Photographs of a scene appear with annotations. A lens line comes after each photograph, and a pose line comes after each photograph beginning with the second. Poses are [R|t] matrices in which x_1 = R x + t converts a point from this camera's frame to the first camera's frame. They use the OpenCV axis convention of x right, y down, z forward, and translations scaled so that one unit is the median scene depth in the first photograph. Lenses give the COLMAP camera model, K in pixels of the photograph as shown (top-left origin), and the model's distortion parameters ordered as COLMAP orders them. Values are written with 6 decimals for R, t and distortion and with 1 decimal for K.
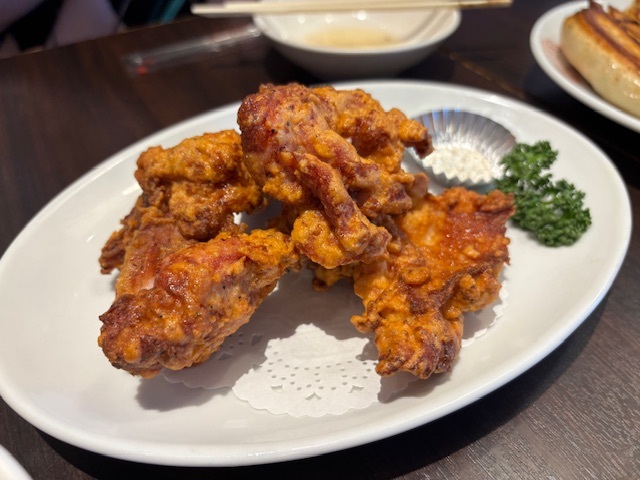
lens RADIAL K [[489.2, 0, 319.1], [0, 489.2, 241.3], [0, 0, 1]] dist [0.020366, 0.010222]
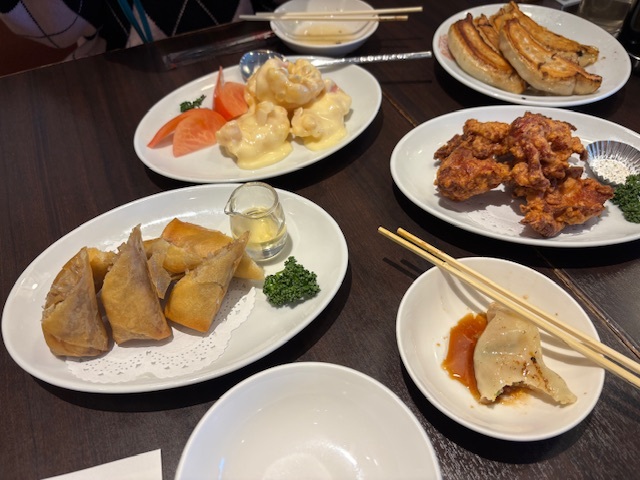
lens RADIAL K [[489.2, 0, 322.7], [0, 489.2, 236.8], [0, 0, 1]] dist [0.020366, 0.010222]
pose [[0.848649, 0.409195, -0.335194, 0.118149], [-0.369998, 0.912079, 0.176674, 0.237576], [0.378017, -0.025913, 0.925436, -1.931689]]
